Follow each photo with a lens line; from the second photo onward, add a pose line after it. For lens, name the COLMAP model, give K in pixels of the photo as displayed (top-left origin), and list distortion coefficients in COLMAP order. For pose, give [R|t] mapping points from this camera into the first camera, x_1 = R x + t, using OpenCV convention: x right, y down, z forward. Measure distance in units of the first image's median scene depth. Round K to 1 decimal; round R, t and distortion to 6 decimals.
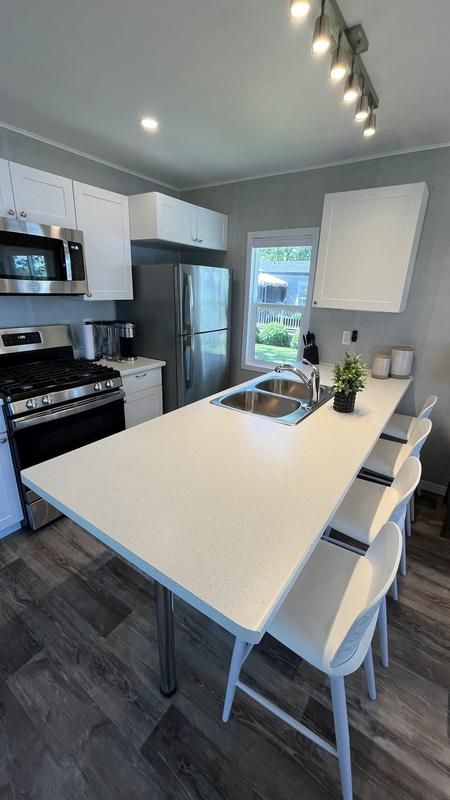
lens RADIAL K [[324.3, 0, 228.9], [0, 324.3, 399.2], [0, 0, 1]] dist [-0.001582, -0.000851]
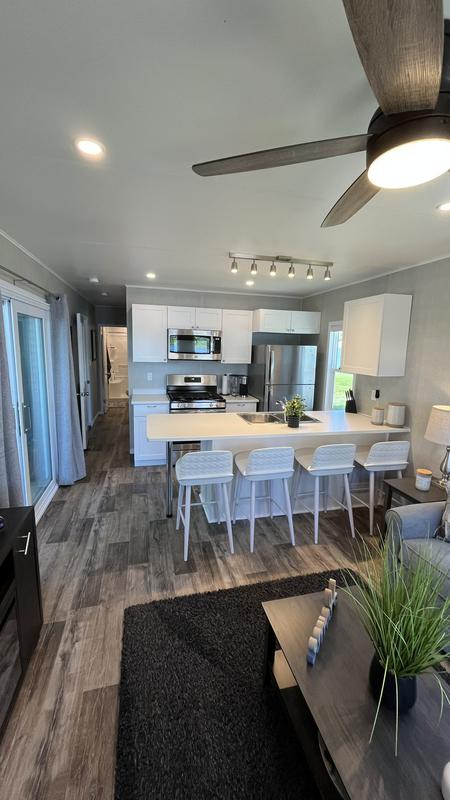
lens RADIAL K [[324.3, 0, 227.8], [0, 324.3, 401.2], [0, 0, 1]] dist [-0.001582, -0.000851]
pose [[0.751714, 0.098659, -0.652068, 0.868310], [-0.218913, 0.970013, -0.105601, 0.115457], [0.622096, 0.222128, 0.750770, -0.394420]]
